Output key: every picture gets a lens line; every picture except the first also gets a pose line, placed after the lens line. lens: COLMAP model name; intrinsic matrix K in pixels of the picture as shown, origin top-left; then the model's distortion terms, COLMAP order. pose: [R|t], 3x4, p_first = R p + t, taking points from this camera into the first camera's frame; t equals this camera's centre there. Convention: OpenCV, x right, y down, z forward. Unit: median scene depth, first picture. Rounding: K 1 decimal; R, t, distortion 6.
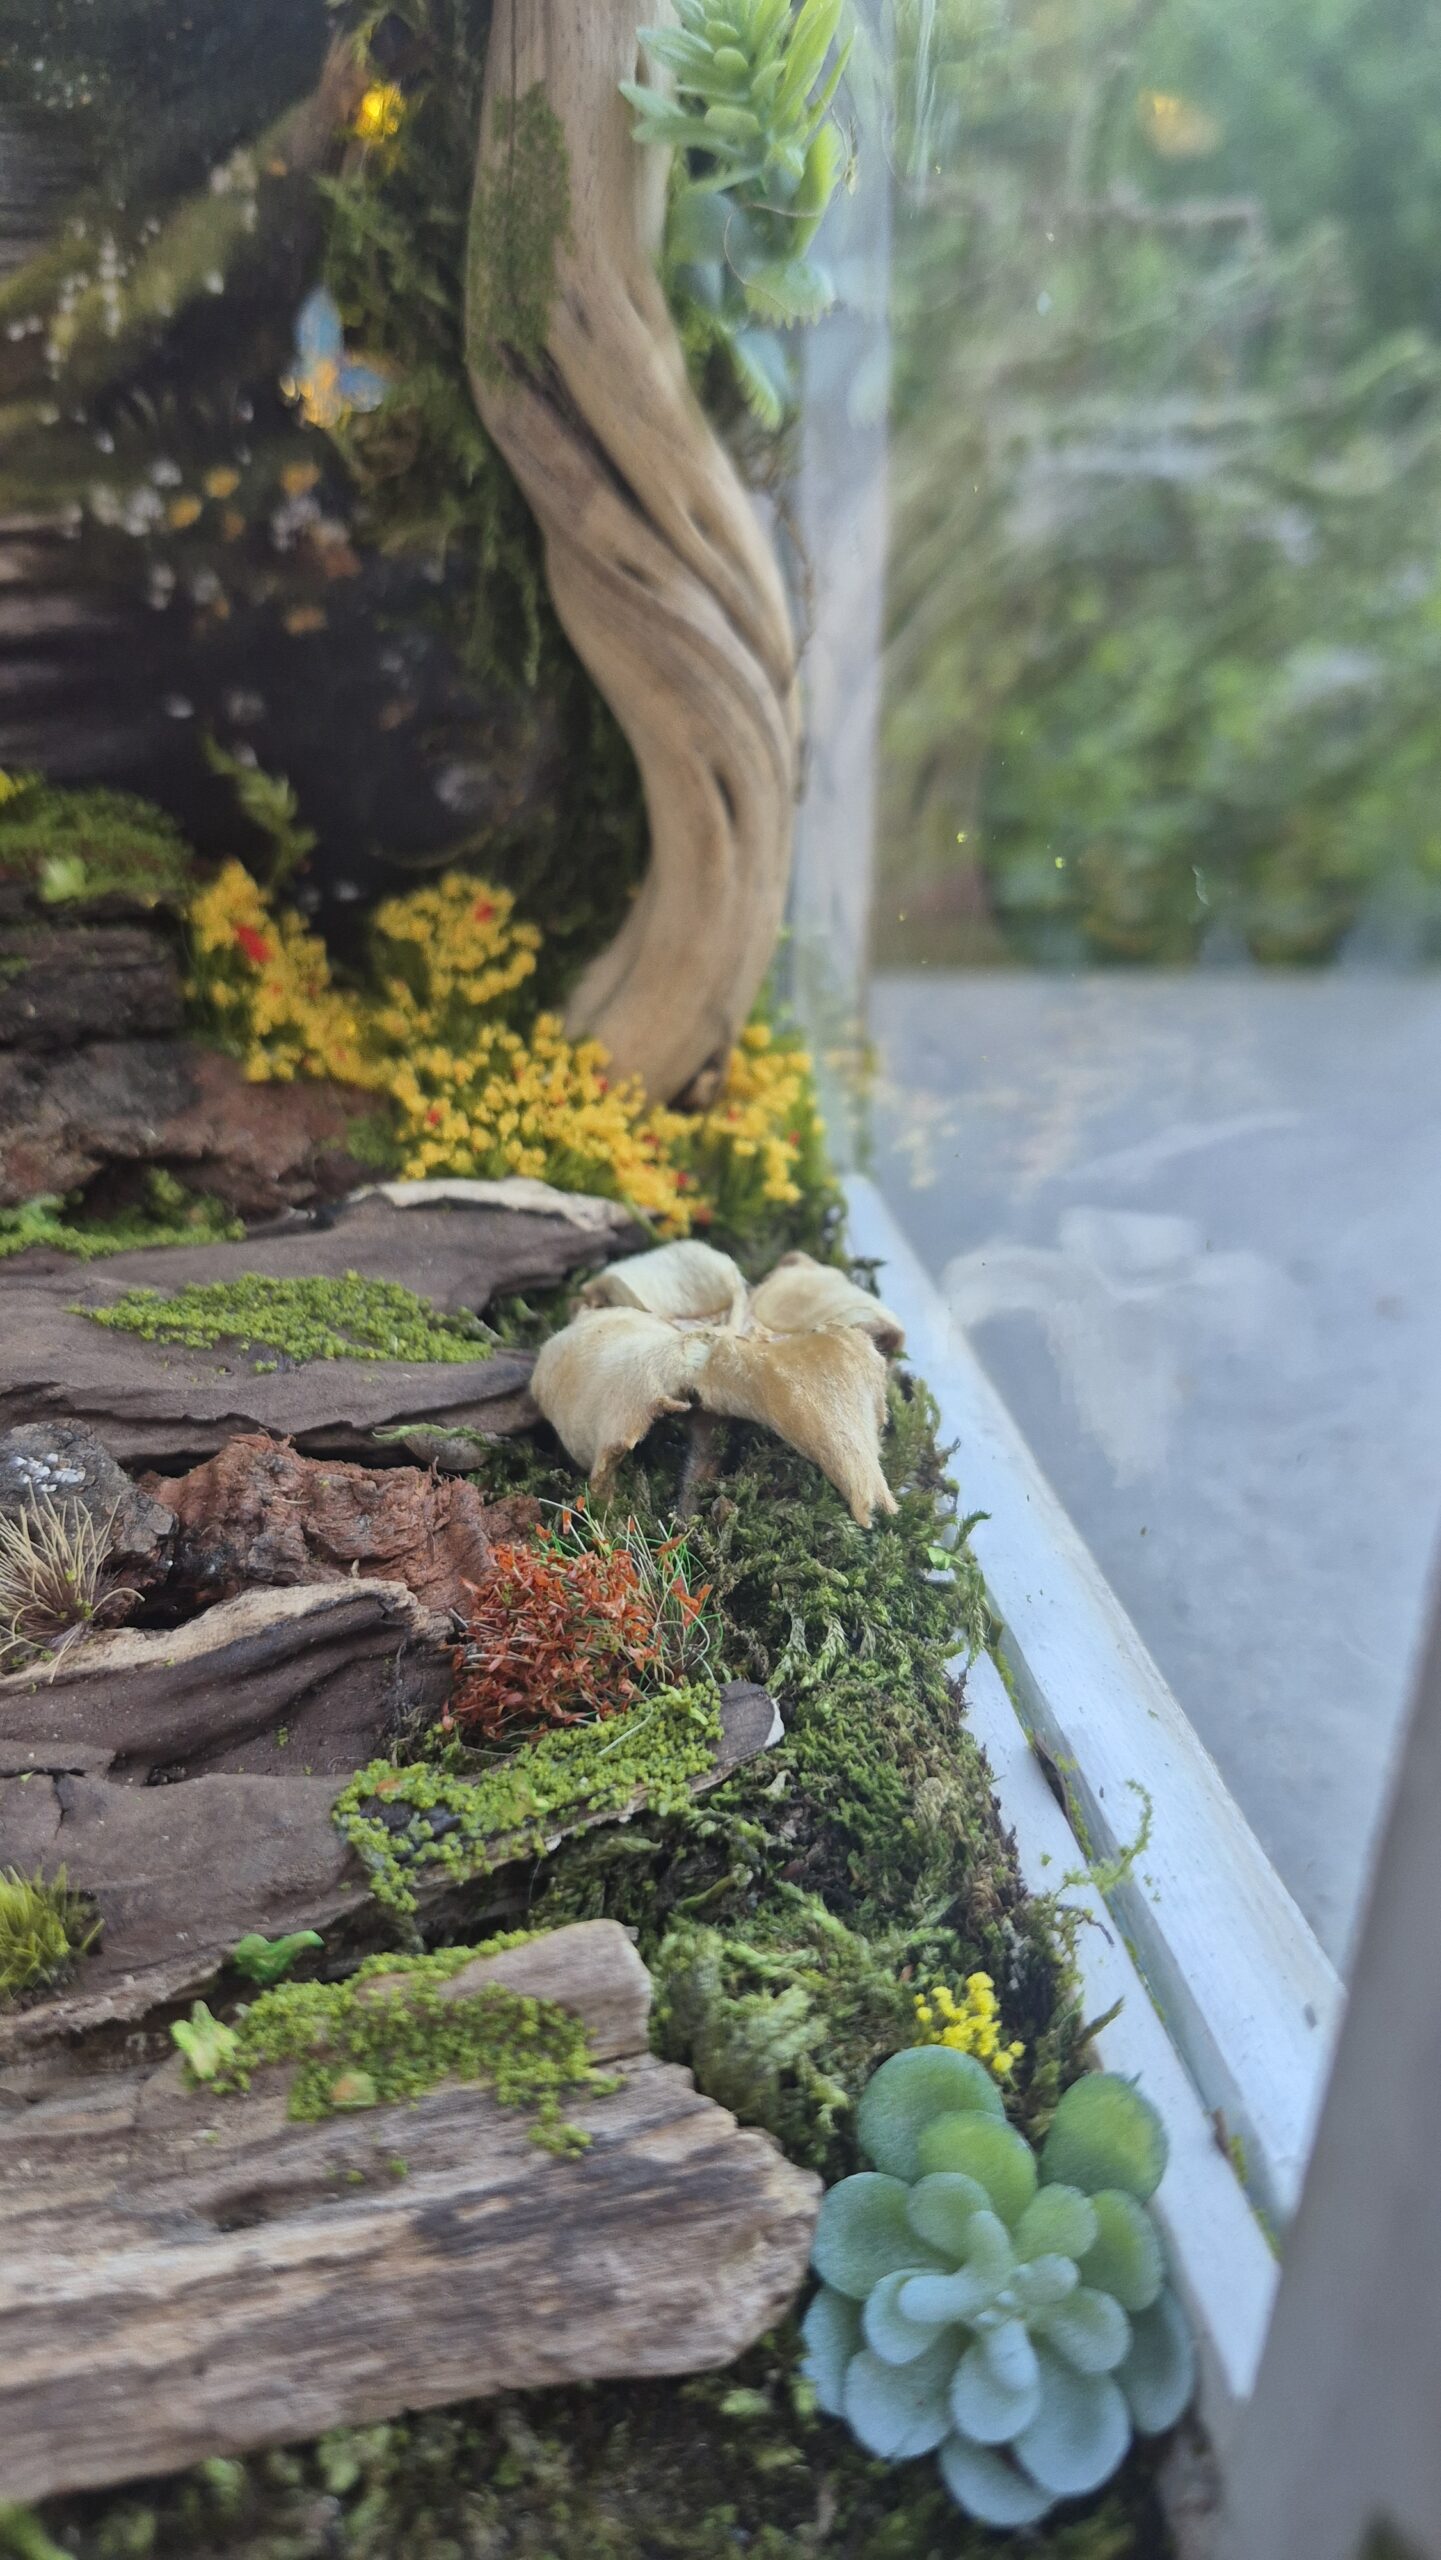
lens RADIAL K [[1874.4, 0, 733.1], [0, 1874.4, 1266.0], [0, 0, 1]] dist [0.060953, -0.190653]
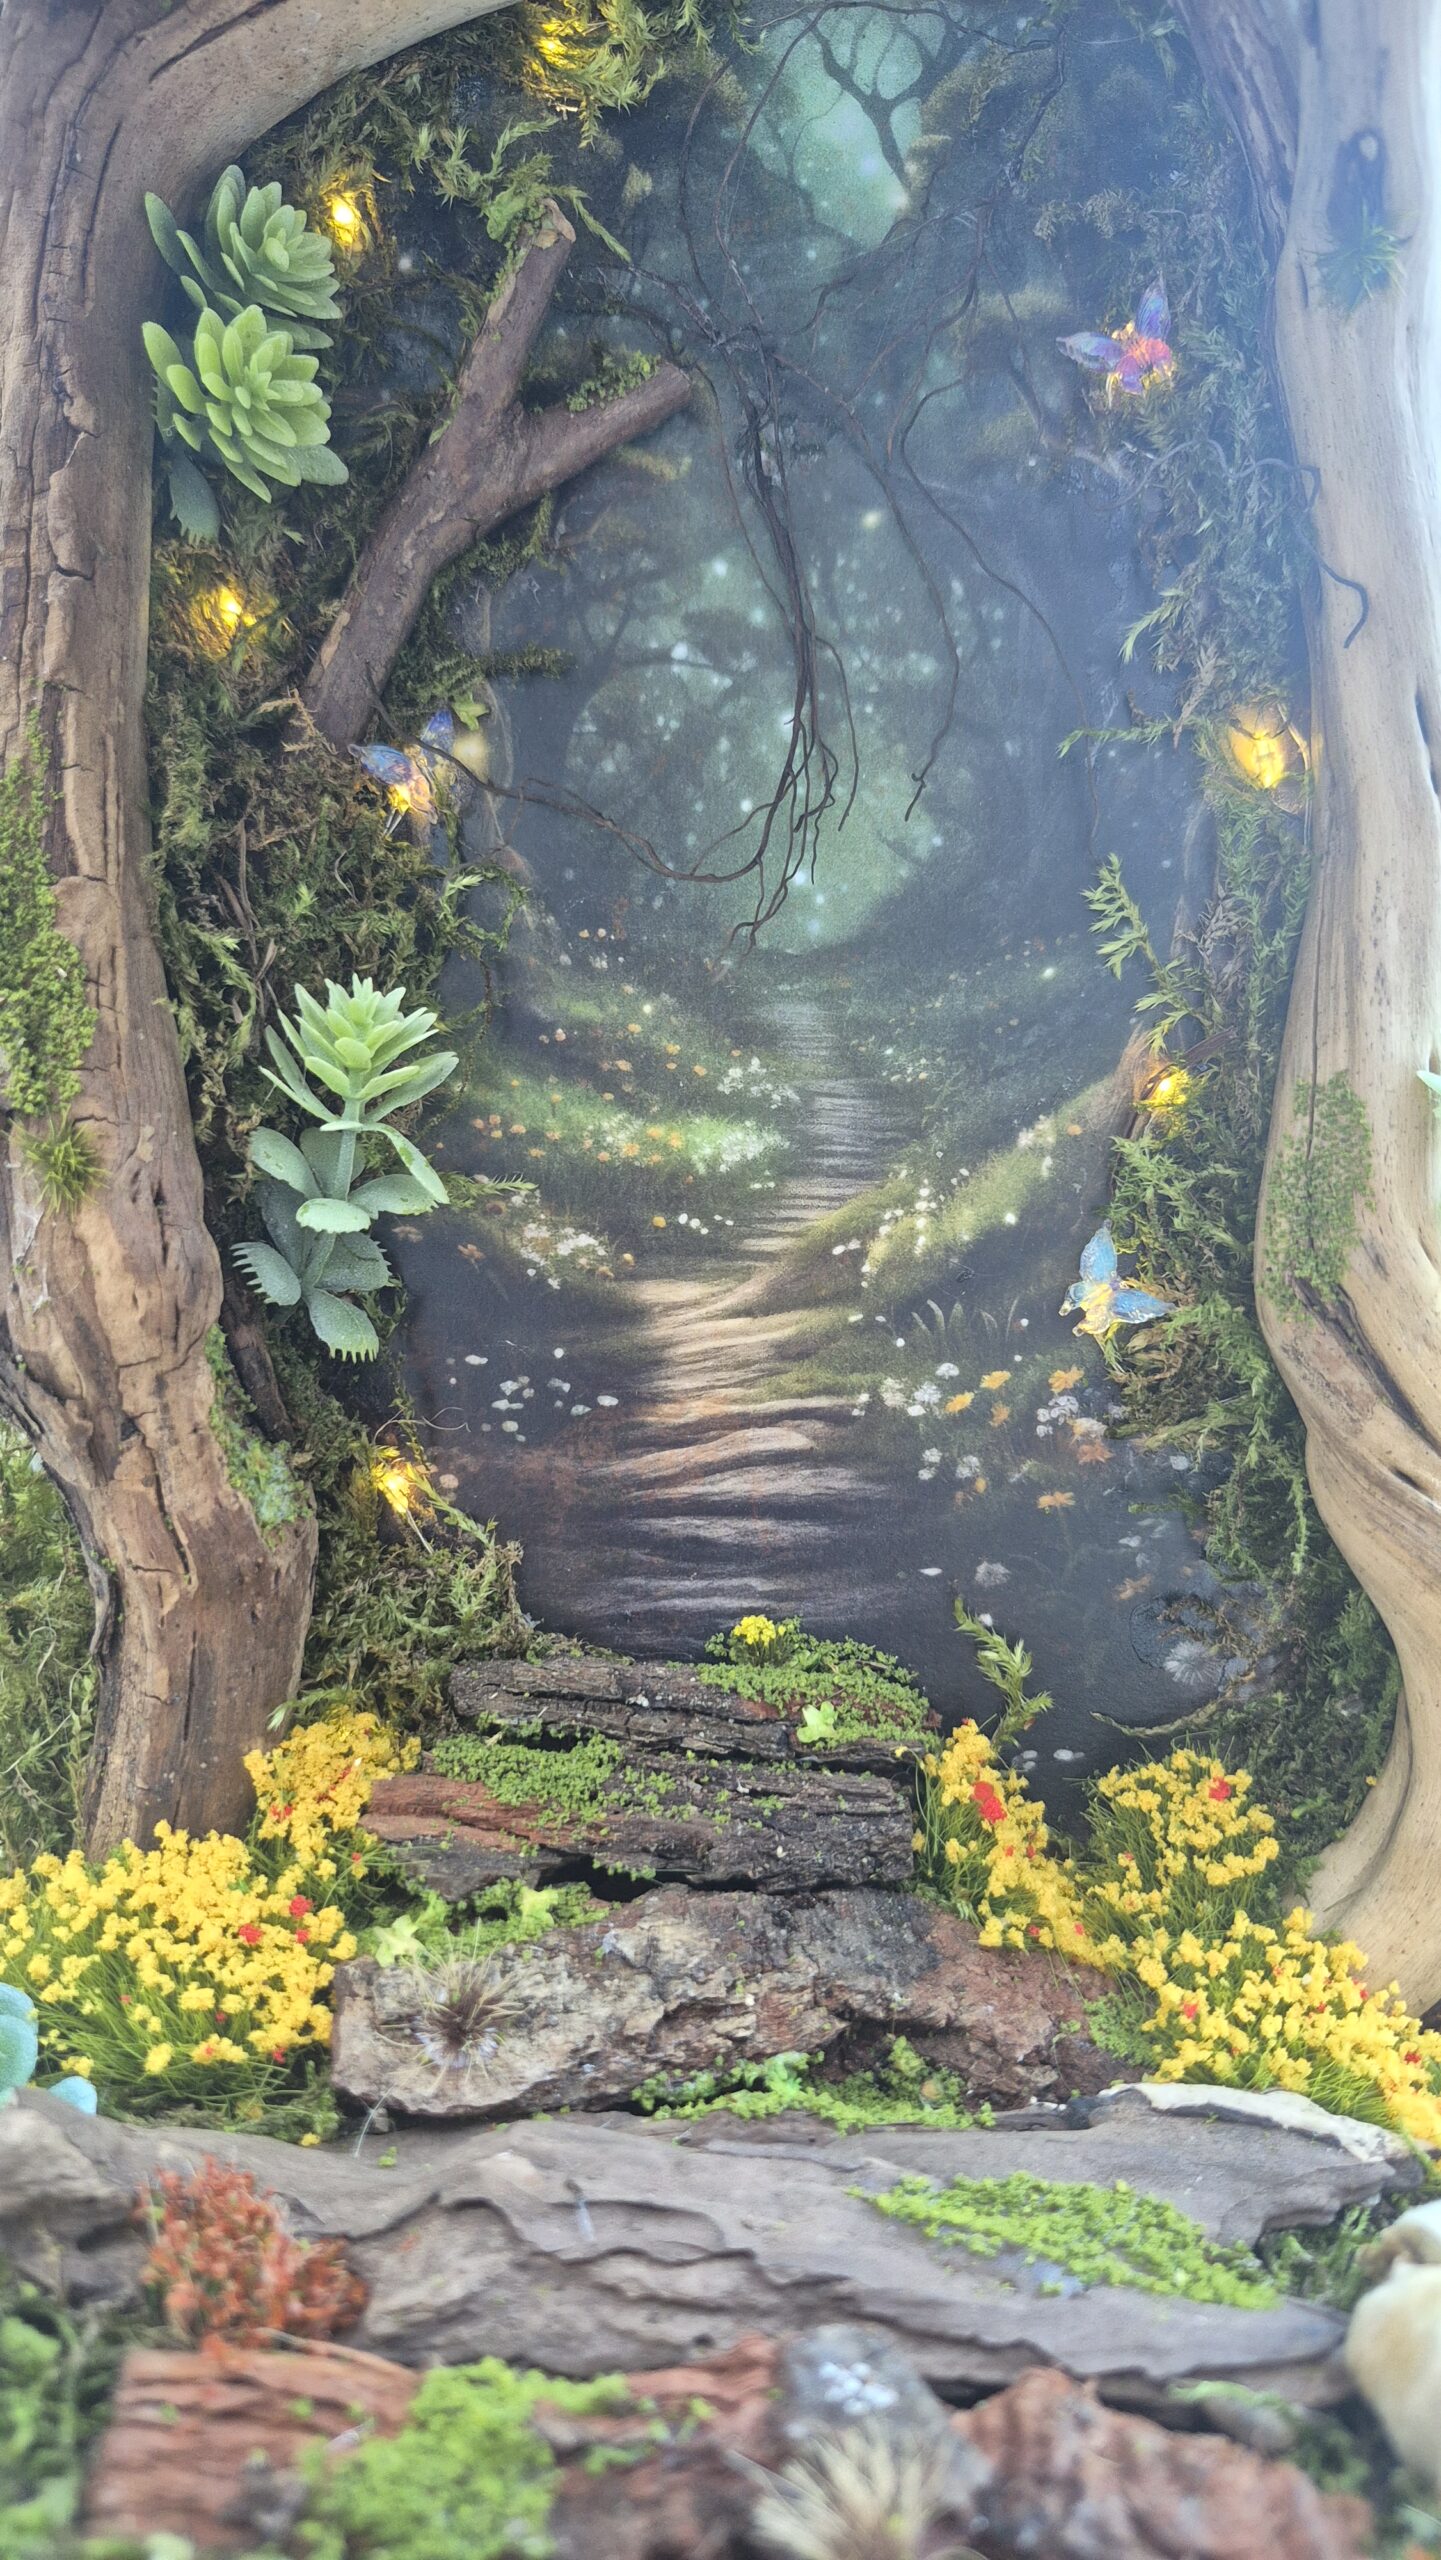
lens RADIAL K [[1857.6, 0, 731.1], [0, 1857.6, 1257.0], [0, 0, 1]] dist [0.108453, -0.245281]
pose [[0.972489, 0.022512, -0.231860, -0.179022], [-0.118554, 0.904613, -0.409415, -0.007635], [0.200527, 0.425640, 0.882394, -0.050234]]
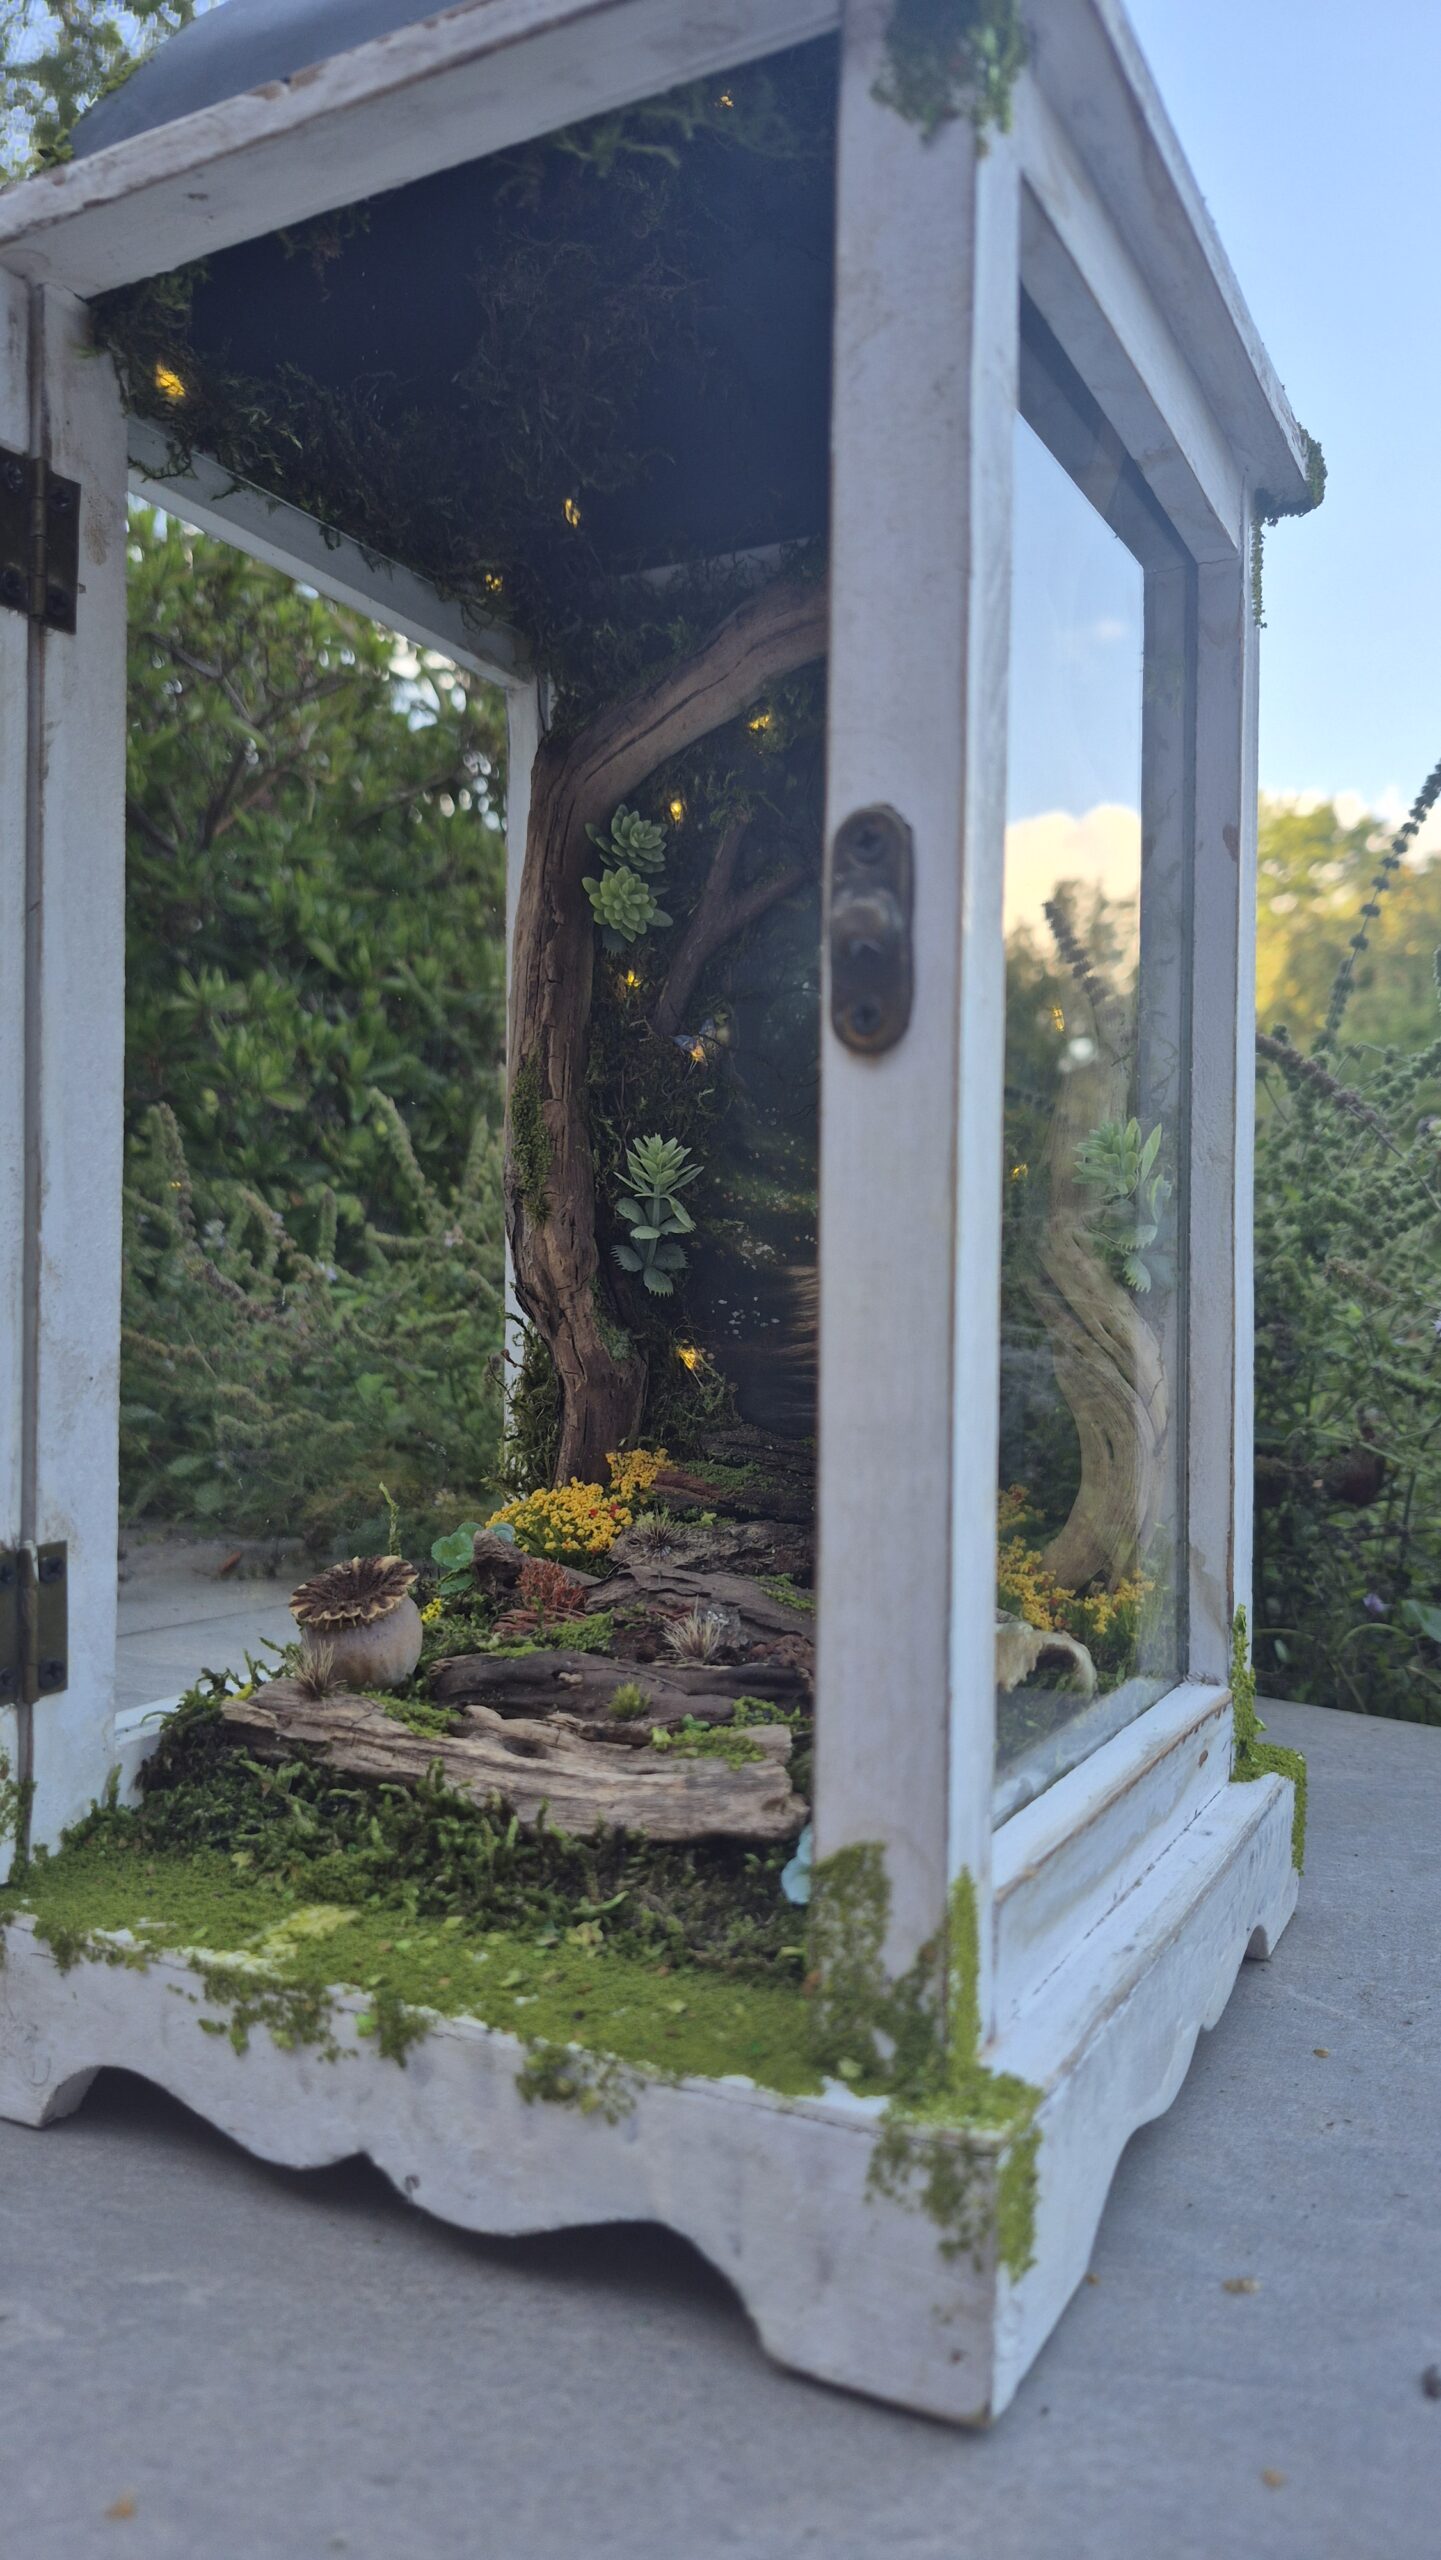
lens RADIAL K [[1736.9, 0, 715.9], [0, 1736.9, 1301.3], [0, 0, 1]] dist [0.053923, -0.002365]
pose [[0.786881, 0.020604, -0.616761, 0.919282], [-0.303394, 0.883229, -0.357573, 0.476685], [0.537374, 0.468489, 0.701247, -0.754814]]
